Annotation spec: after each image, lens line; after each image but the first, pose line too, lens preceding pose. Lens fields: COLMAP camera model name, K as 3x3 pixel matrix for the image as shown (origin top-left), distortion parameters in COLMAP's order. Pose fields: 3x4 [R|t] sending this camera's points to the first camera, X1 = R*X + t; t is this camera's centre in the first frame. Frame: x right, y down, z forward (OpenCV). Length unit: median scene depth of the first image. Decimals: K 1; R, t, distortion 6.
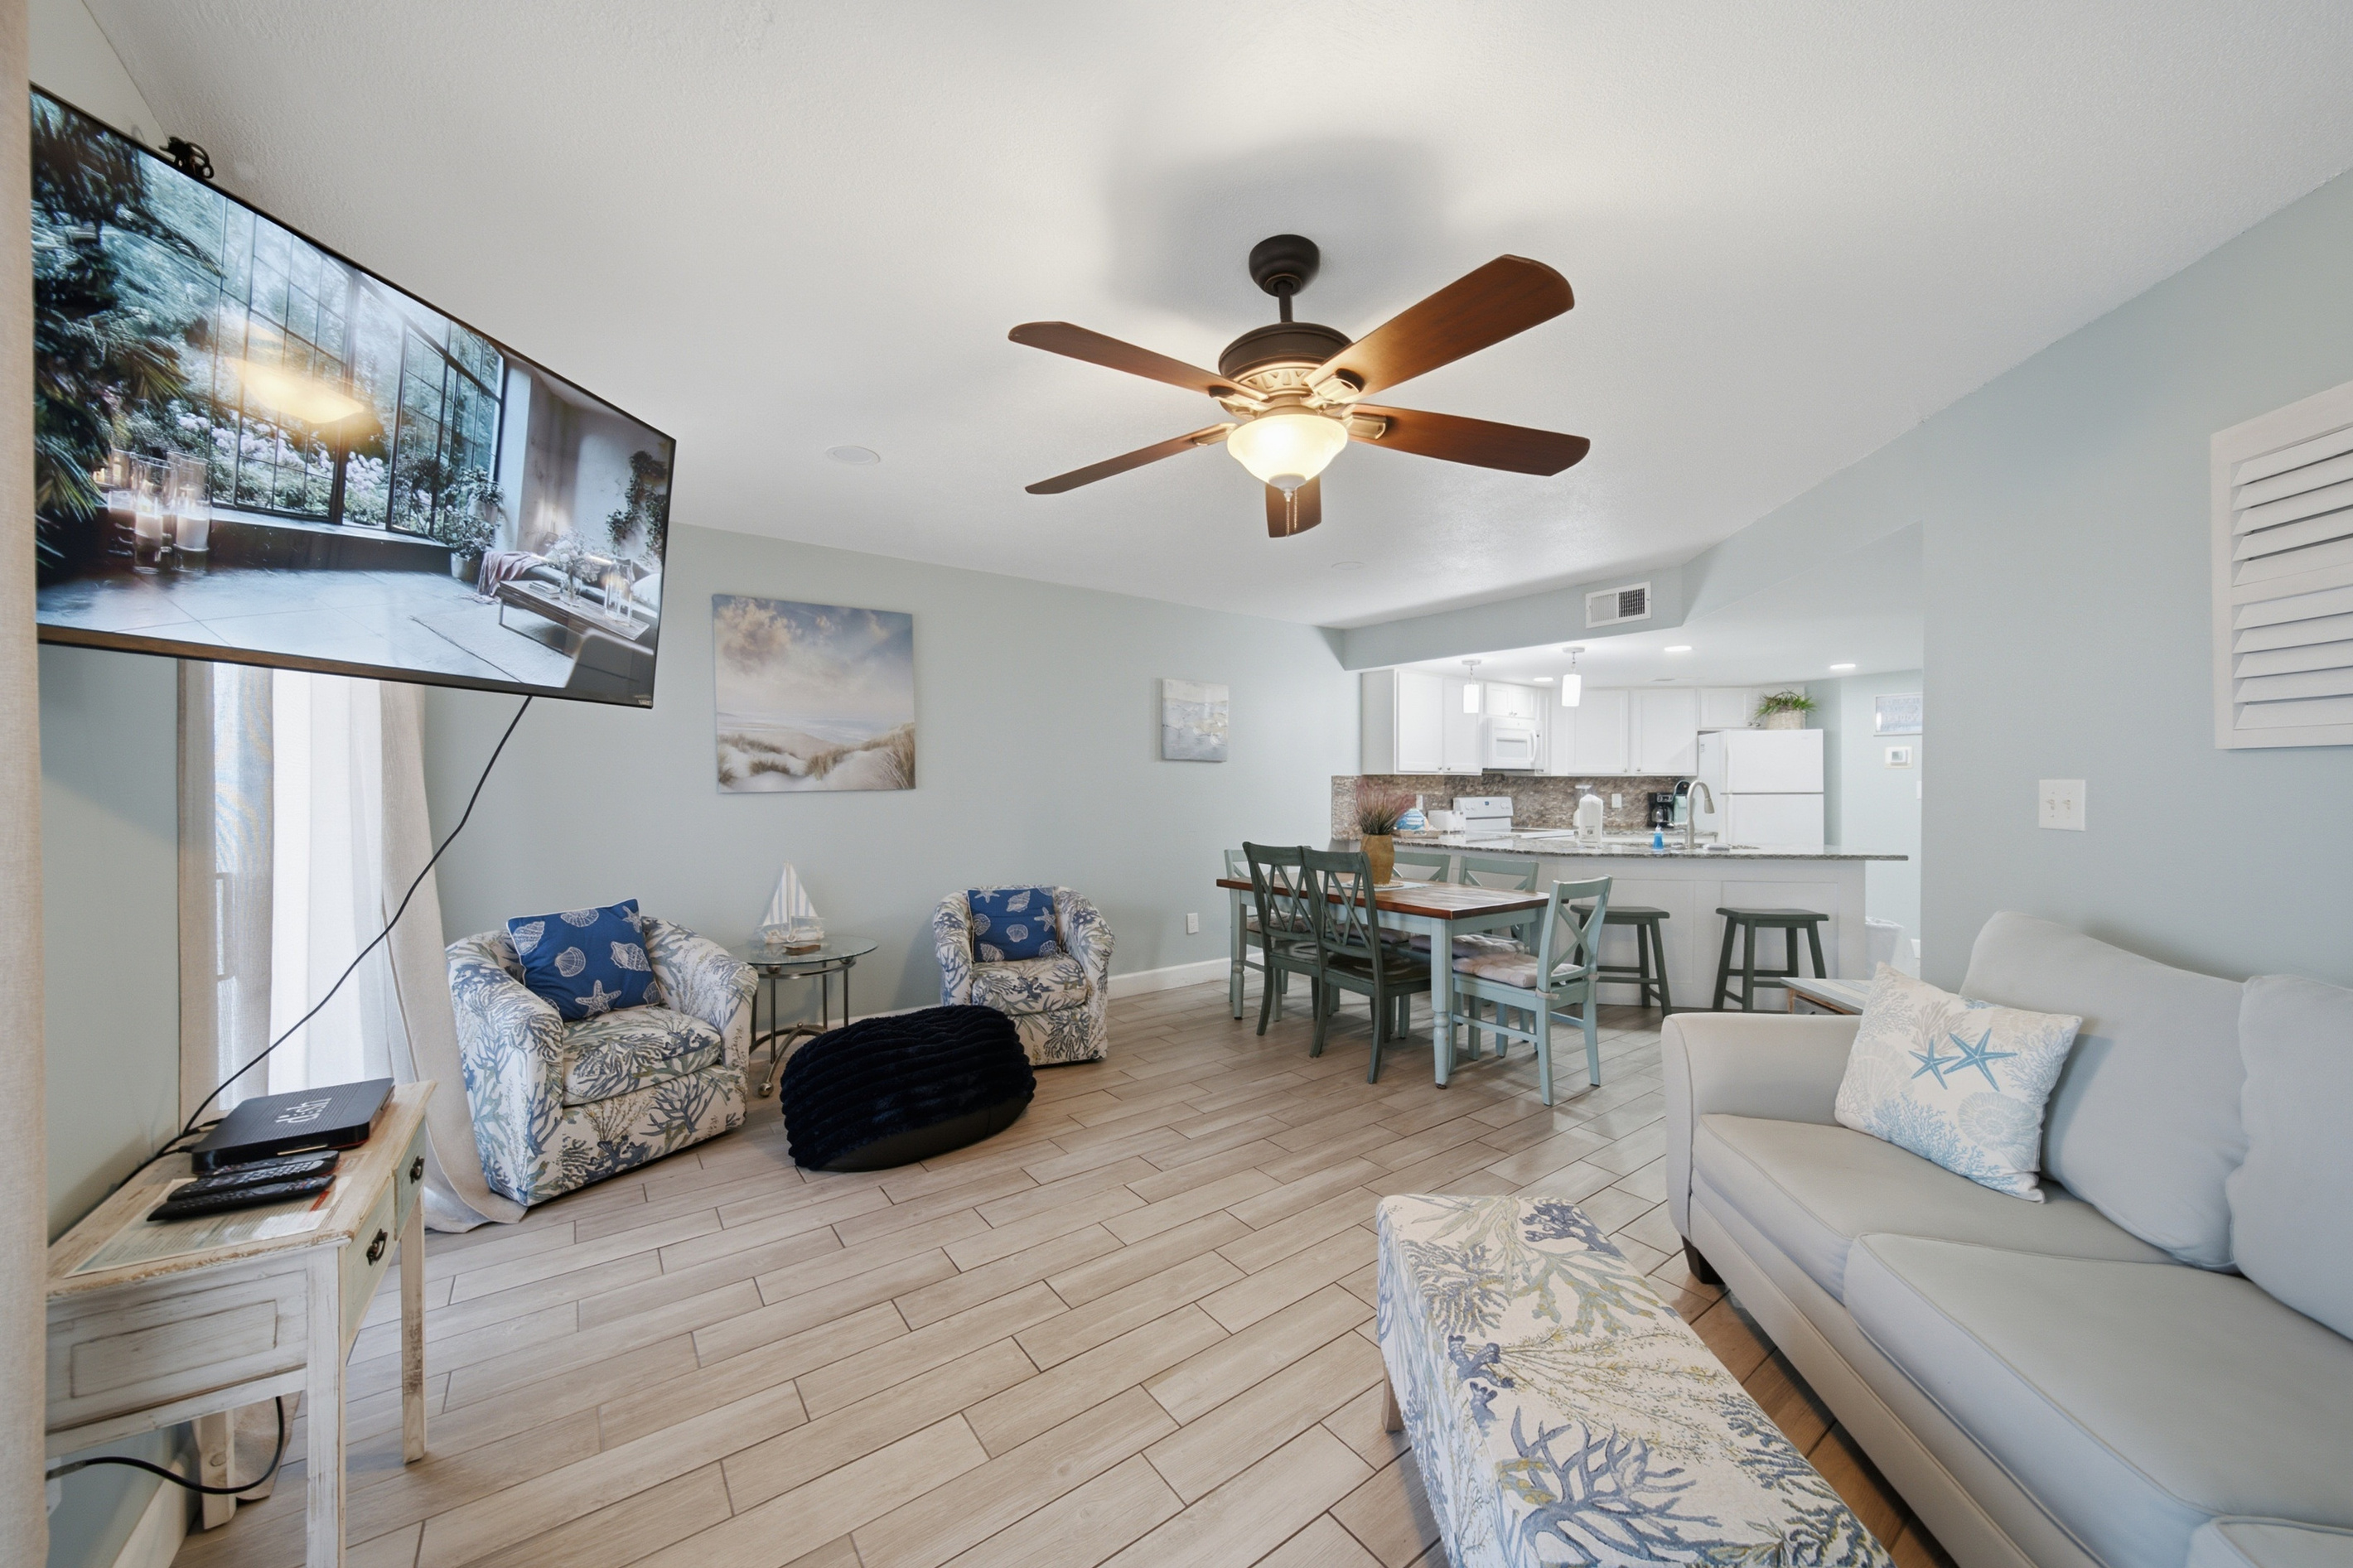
lens RADIAL K [[839.8, 0, 1173.0], [0, 839.8, 782.2], [0, 0, 1]] dist [-0.001438, -0.000304]
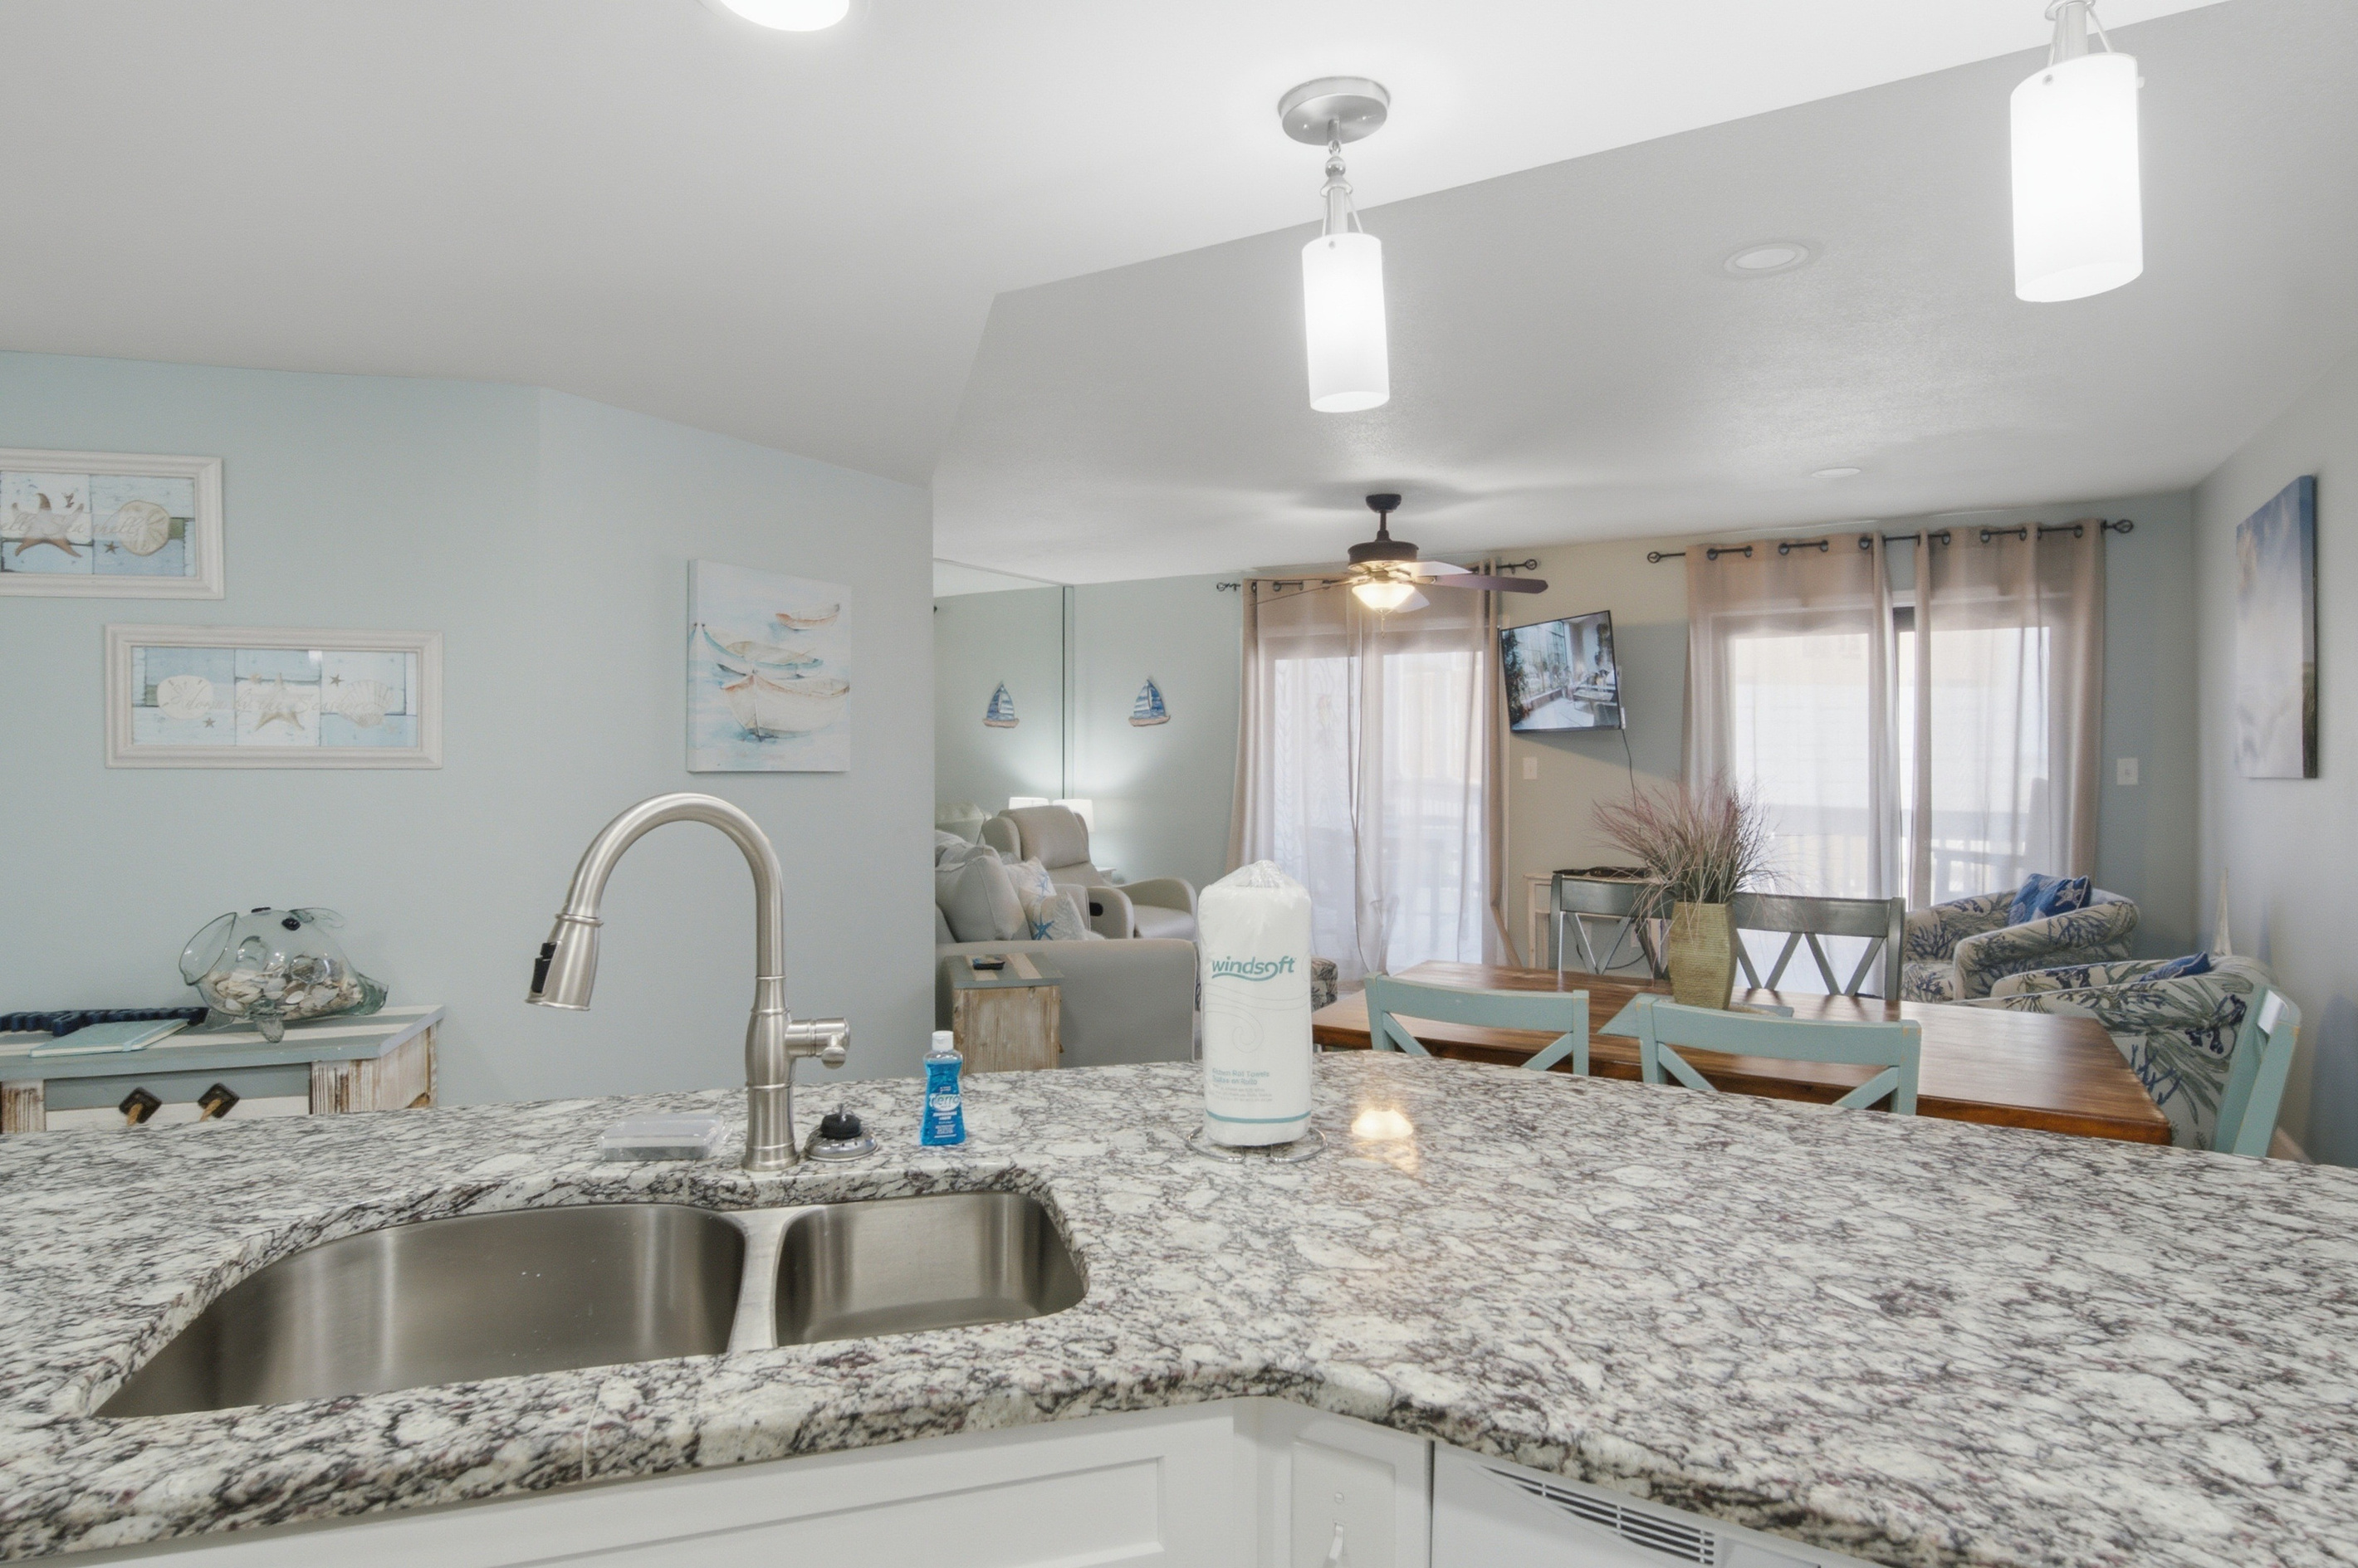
lens RADIAL K [[1283.6, 0, 1190.0], [0, 1283.6, 759.3], [0, 0, 1]] dist [-0.006888, 0.004242]
pose [[-0.919038, 0.003428, -0.394155, 1.966927], [0.001883, 0.999989, 0.004305, -0.027325], [0.394165, 0.003214, -0.919034, 4.097006]]
